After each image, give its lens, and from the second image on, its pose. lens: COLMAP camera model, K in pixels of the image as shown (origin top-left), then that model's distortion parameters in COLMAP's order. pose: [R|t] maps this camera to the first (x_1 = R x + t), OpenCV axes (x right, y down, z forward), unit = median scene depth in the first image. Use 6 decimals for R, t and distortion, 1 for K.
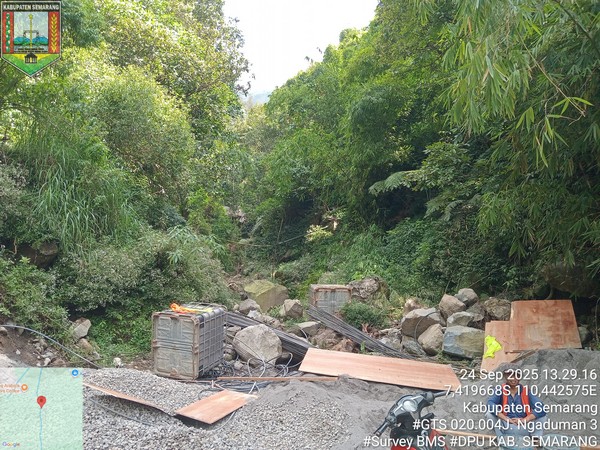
lens RADIAL K [[445.3, 0, 296.5], [0, 445.3, 223.8], [0, 0, 1]] dist [0.032713, -0.074733]
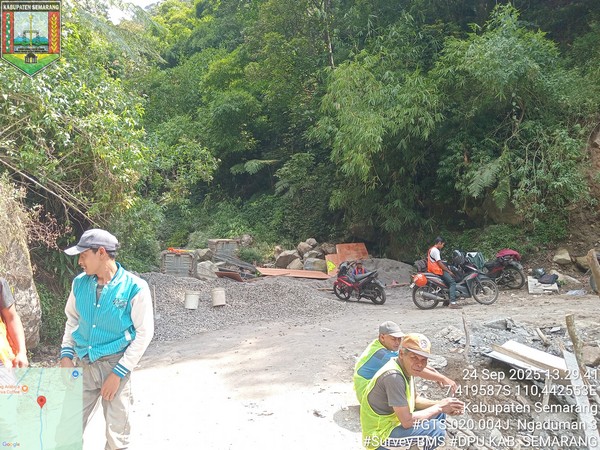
lens RADIAL K [[445.3, 0, 296.5], [0, 445.3, 223.8], [0, 0, 1]] dist [0.032713, -0.074733]
pose [[0.892742, 0.002024, 0.450565, -0.467443], [-0.039379, 0.996514, 0.073548, -0.038819], [-0.448845, -0.083402, 0.889709, -0.531078]]
